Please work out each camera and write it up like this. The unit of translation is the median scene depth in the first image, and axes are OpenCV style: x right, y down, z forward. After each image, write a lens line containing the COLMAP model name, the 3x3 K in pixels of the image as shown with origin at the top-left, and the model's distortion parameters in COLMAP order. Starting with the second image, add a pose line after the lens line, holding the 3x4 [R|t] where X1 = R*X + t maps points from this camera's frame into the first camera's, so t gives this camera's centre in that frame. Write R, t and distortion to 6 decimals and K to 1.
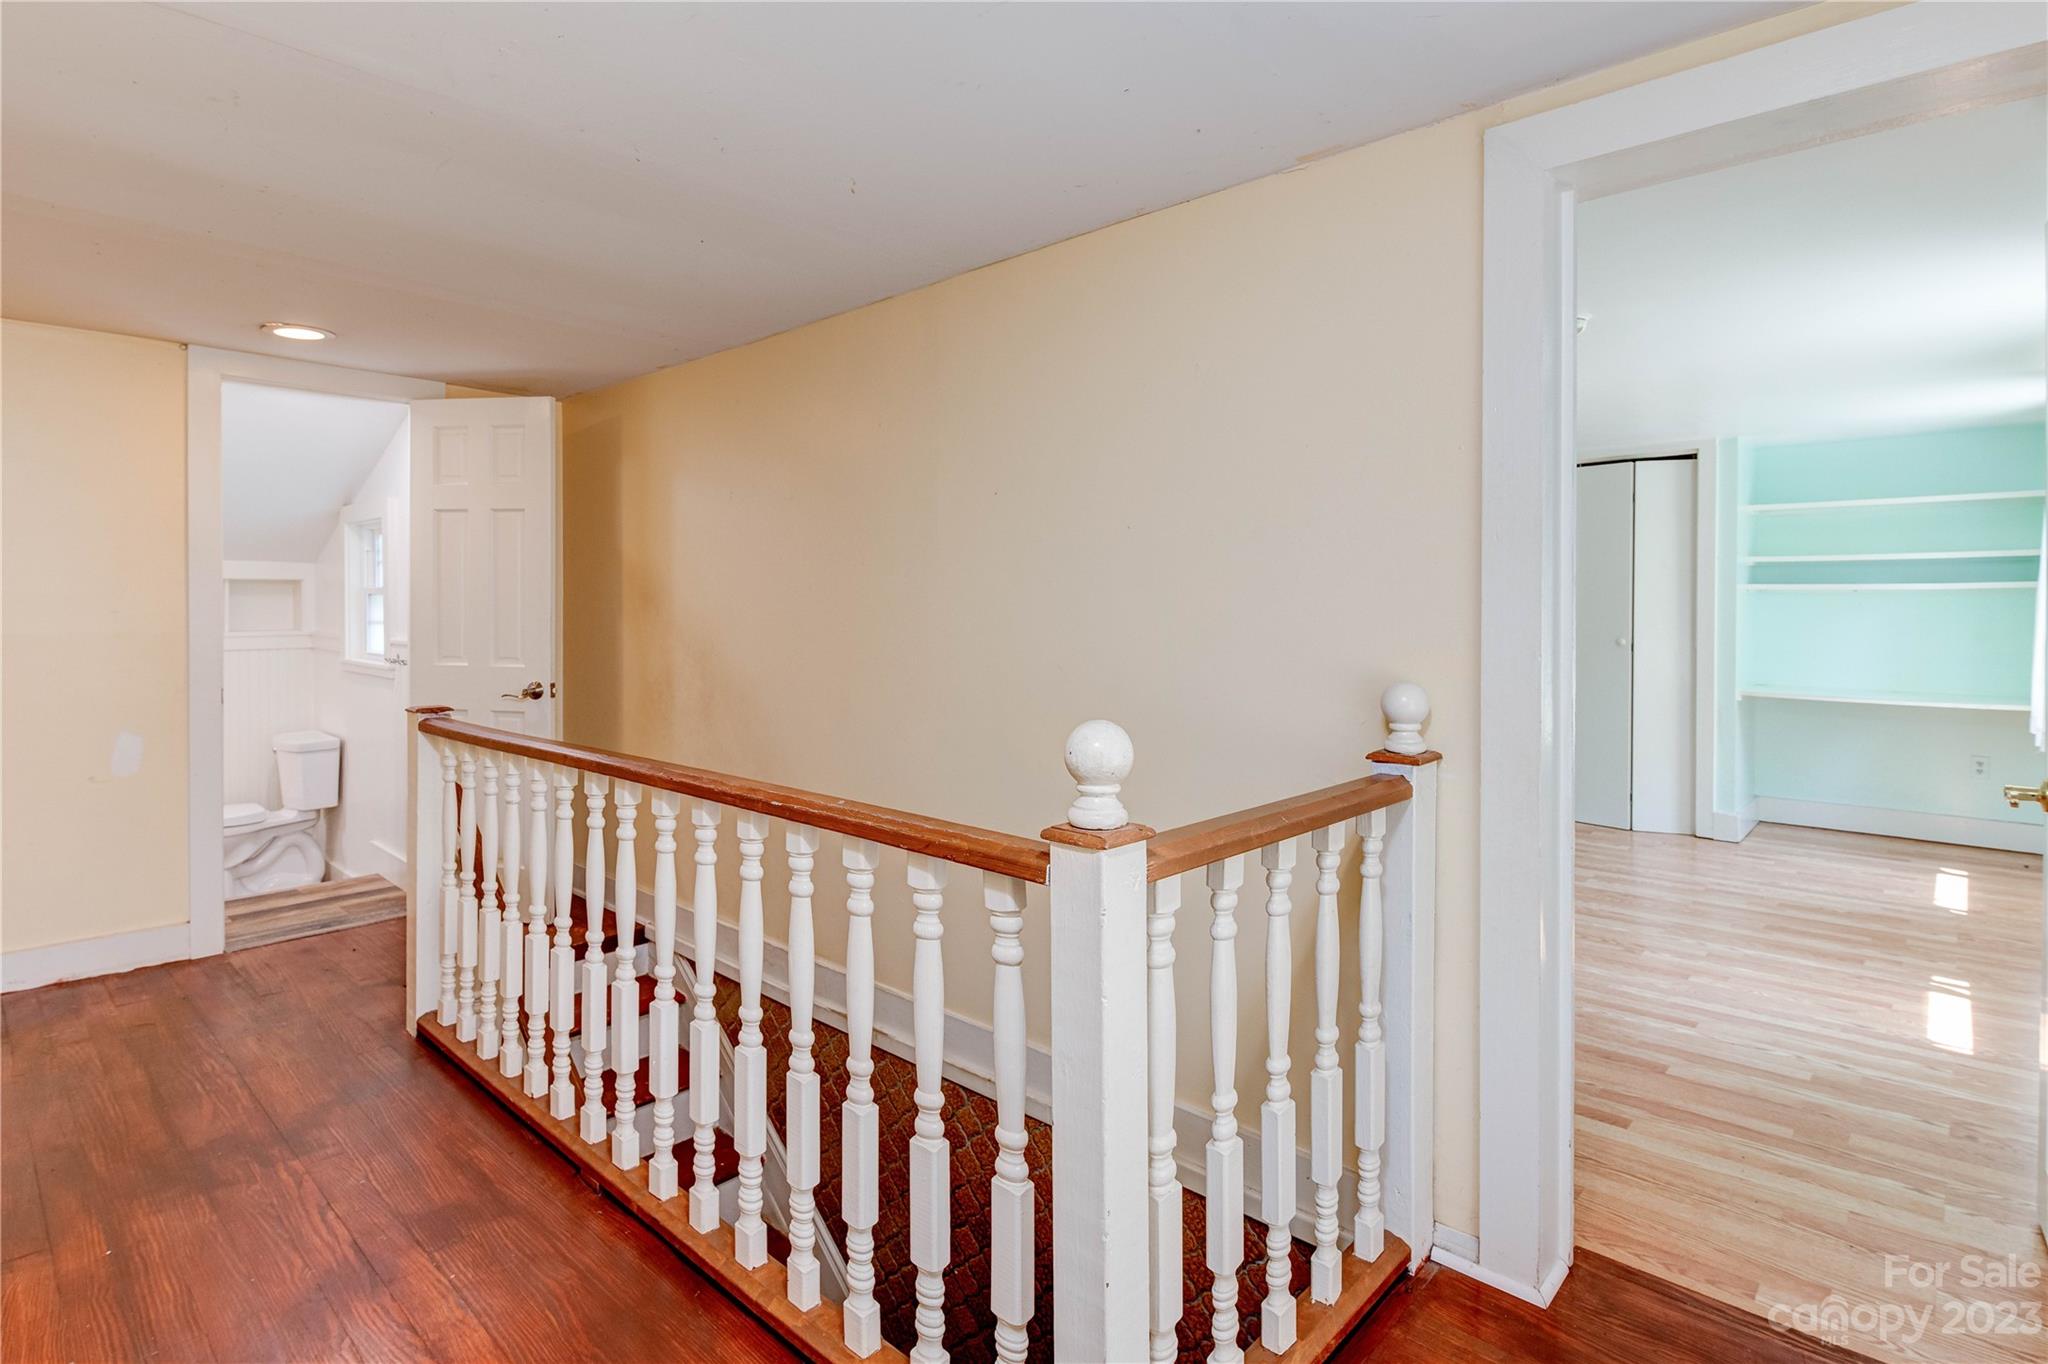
lens RADIAL K [[992.7, 0, 1023.6], [0, 992.7, 605.7], [0, 0, 1]] dist [0.004713, -0.003200]
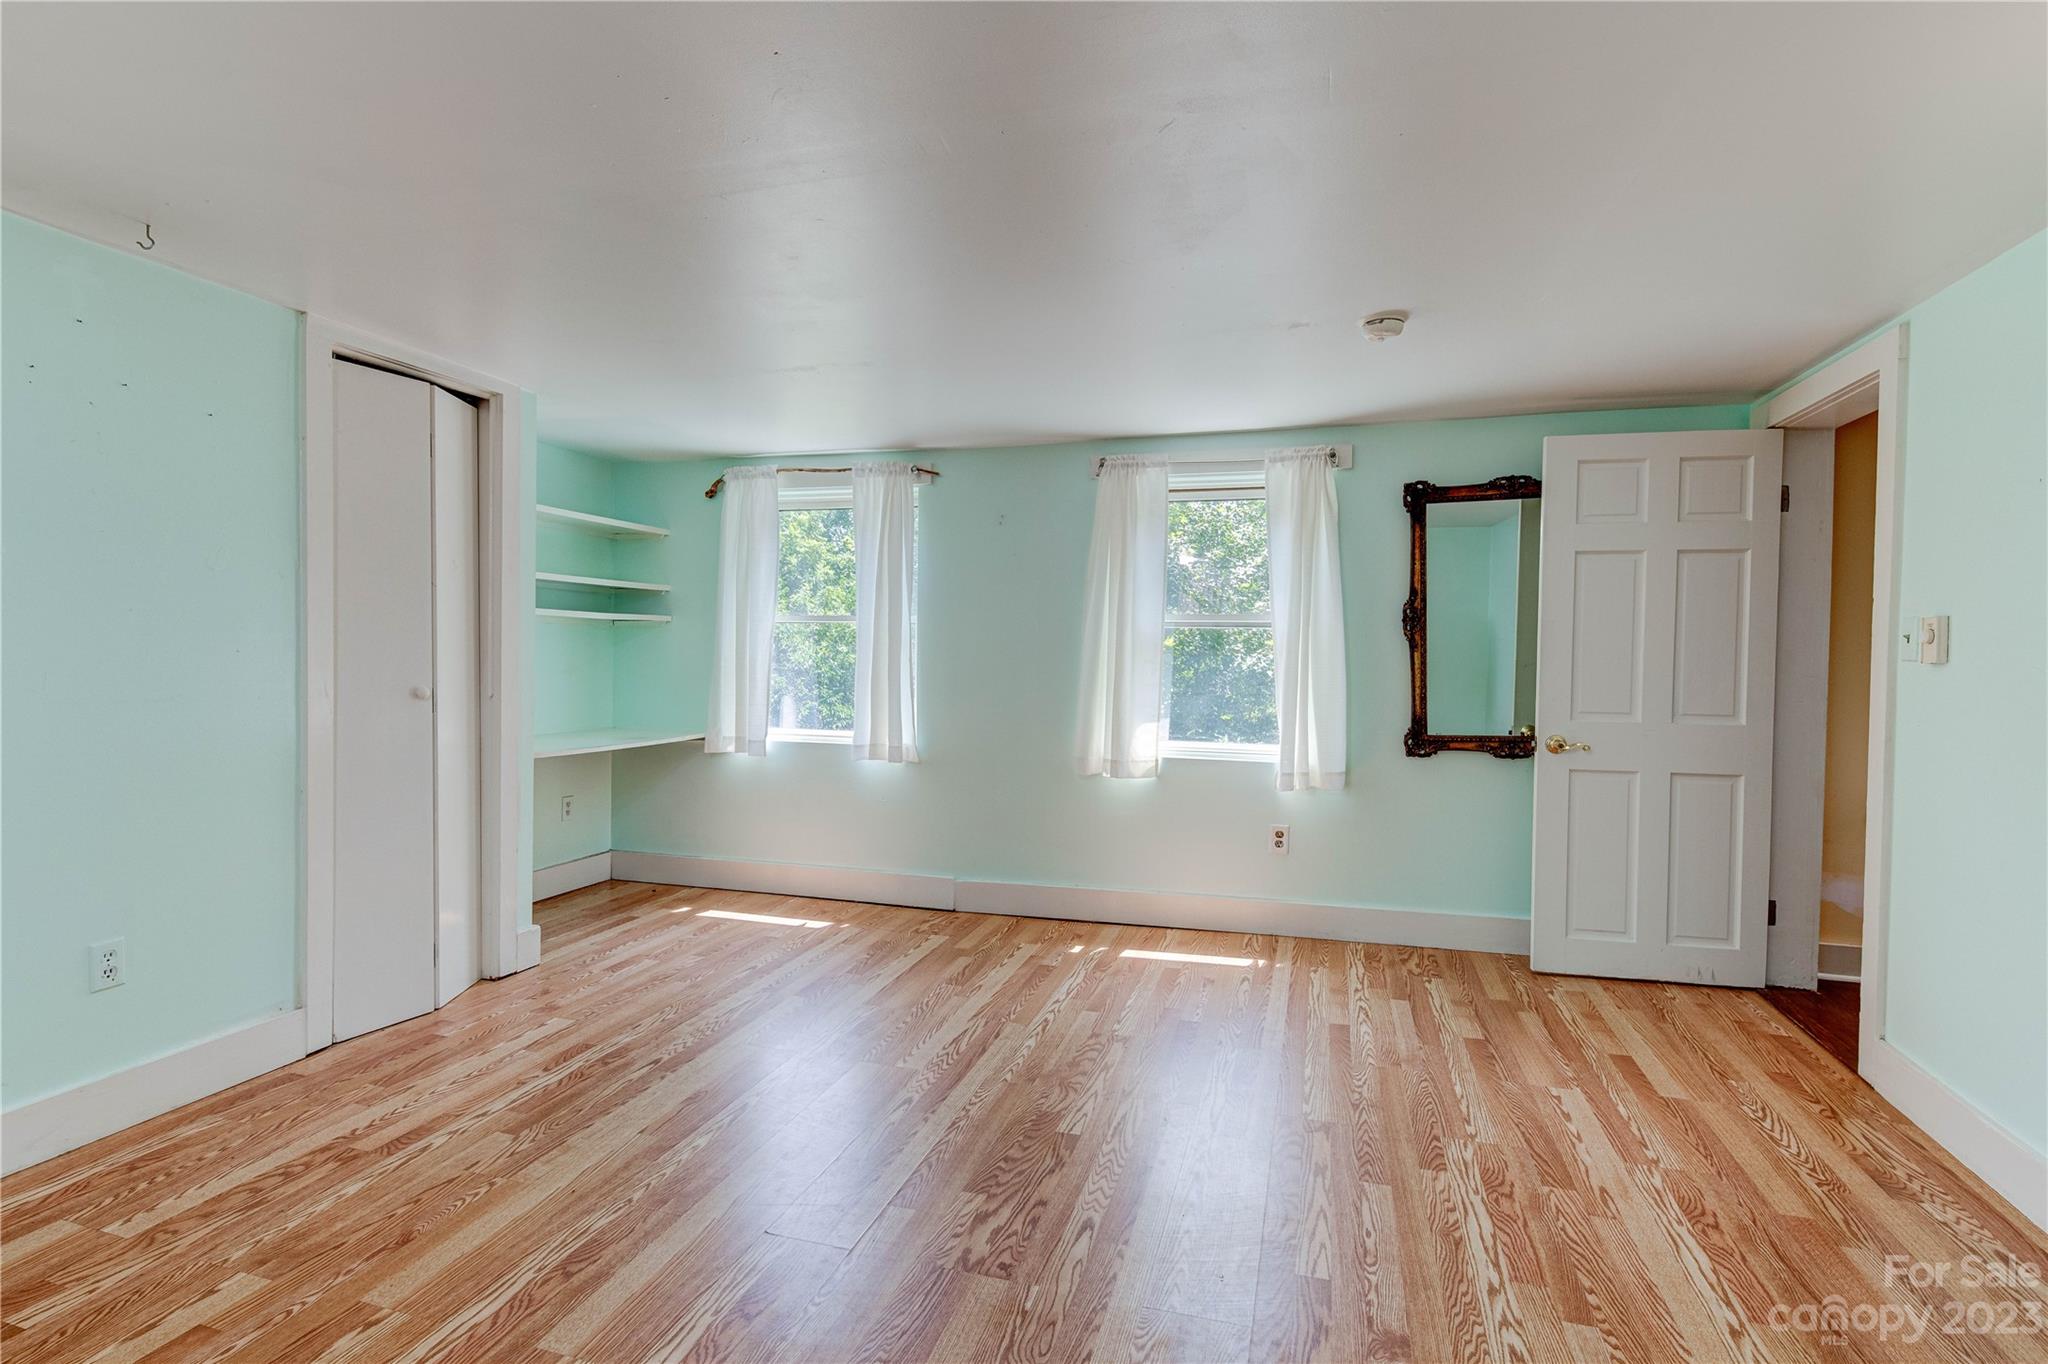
lens RADIAL K [[992.7, 0, 1038.6], [0, 992.7, 680.0], [0, 0, 1]] dist [0.004713, -0.003200]
pose [[-0.460922, -0.034626, 0.886765, -0.062462], [-0.007599, 0.999356, 0.035072, 0.007531], [-0.887408, 0.009427, -0.460889, 1.009782]]
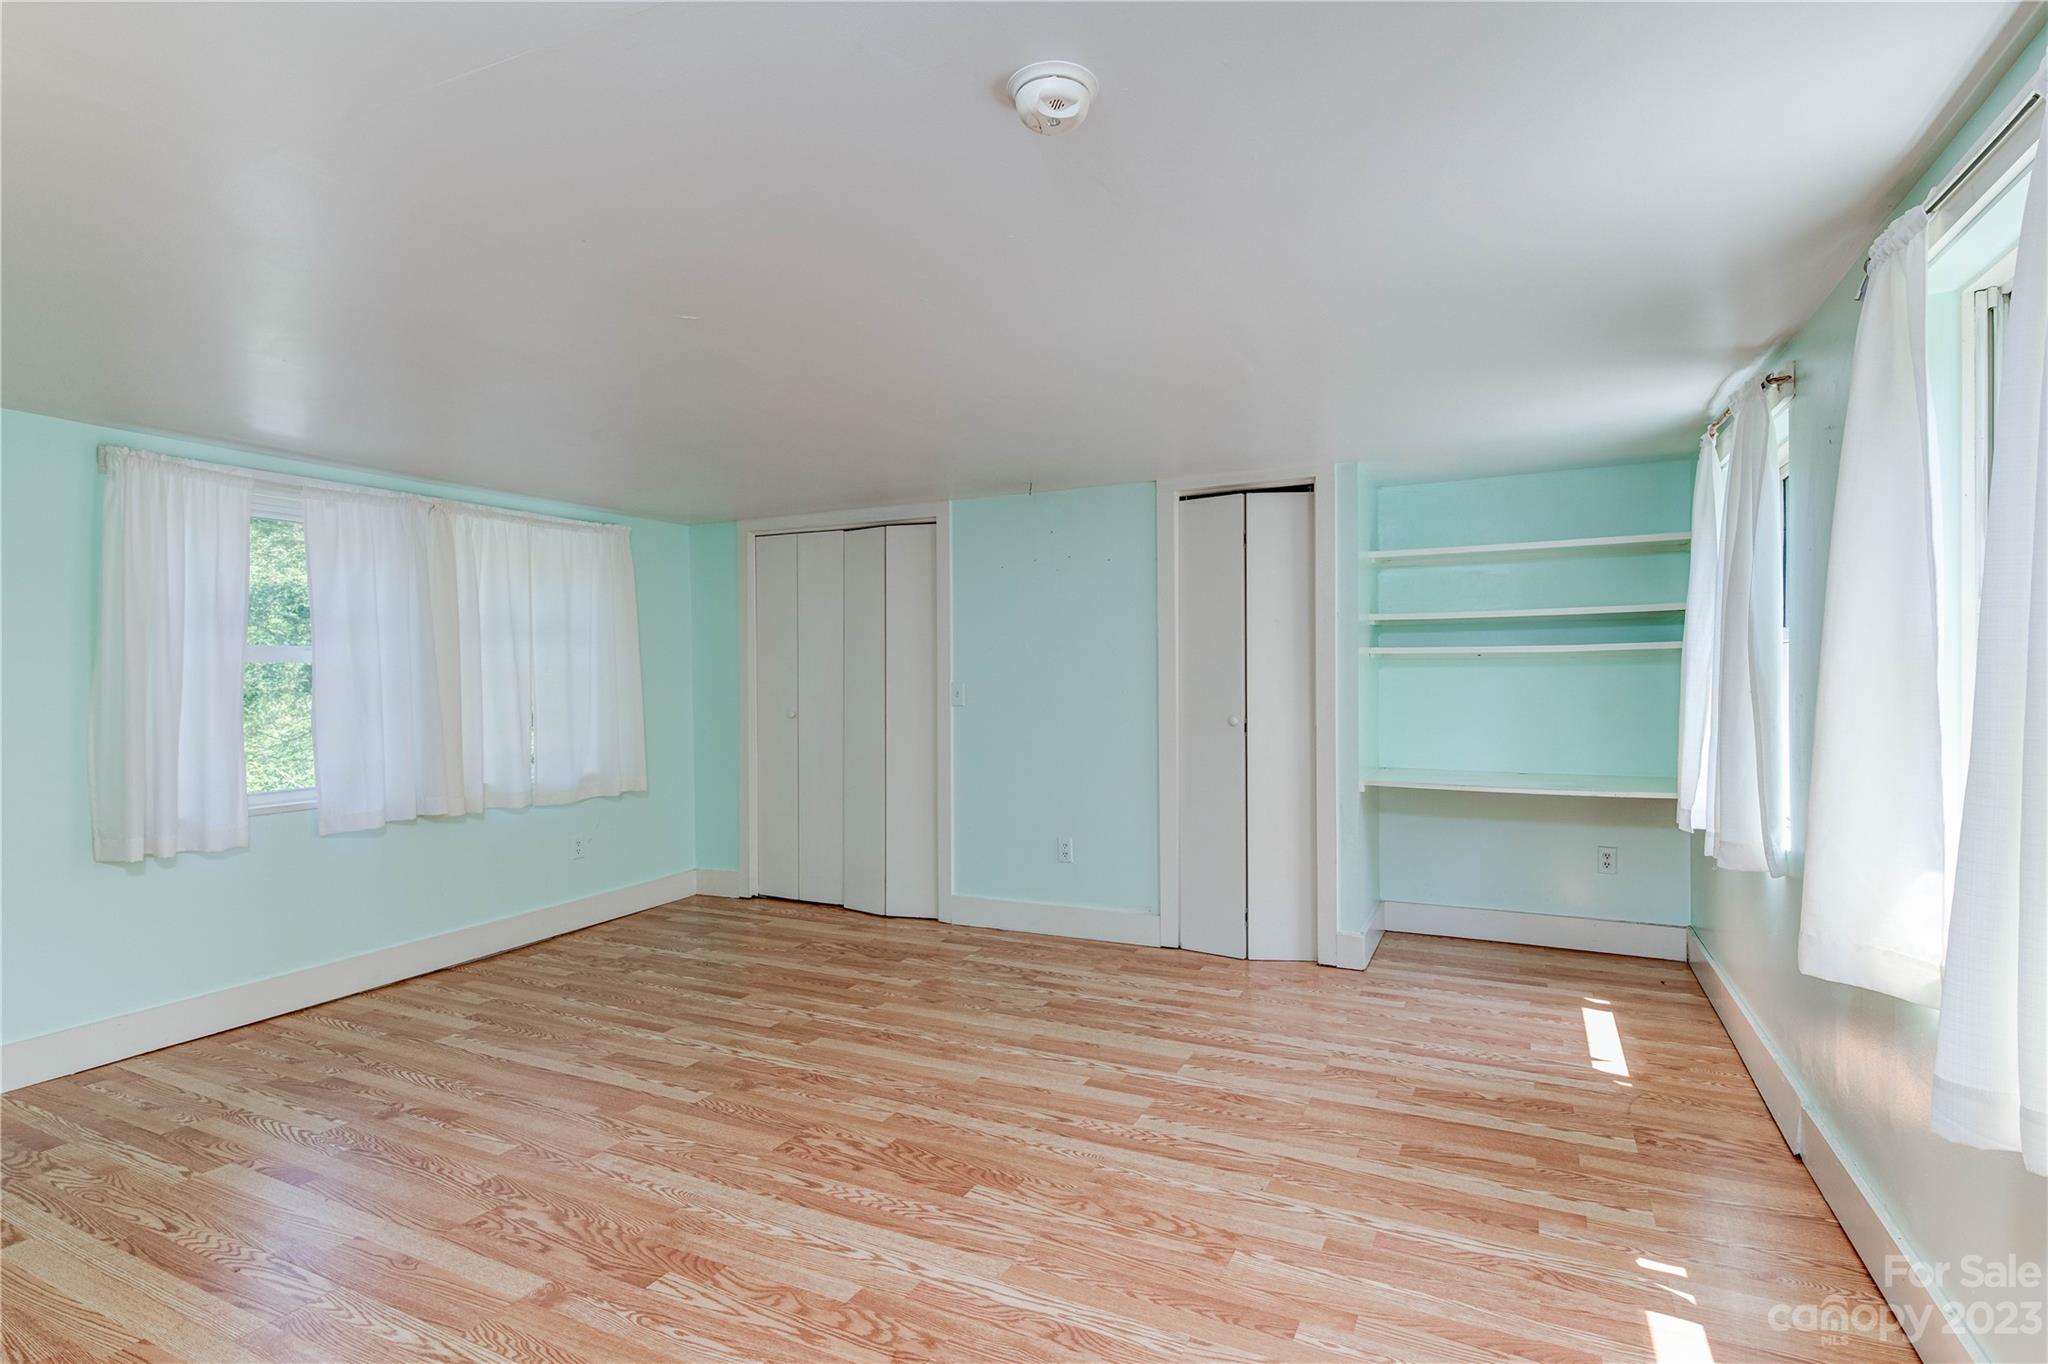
lens RADIAL K [[992.7, 0, 1025.6], [0, 992.7, 678.0], [0, 0, 1]] dist [0.004713, -0.003200]
pose [[0.955227, -0.015039, 0.295491, 0.235277], [0.015969, 0.999872, -0.000734, 0.001400], [-0.295442, 0.005420, 0.955345, 0.328281]]
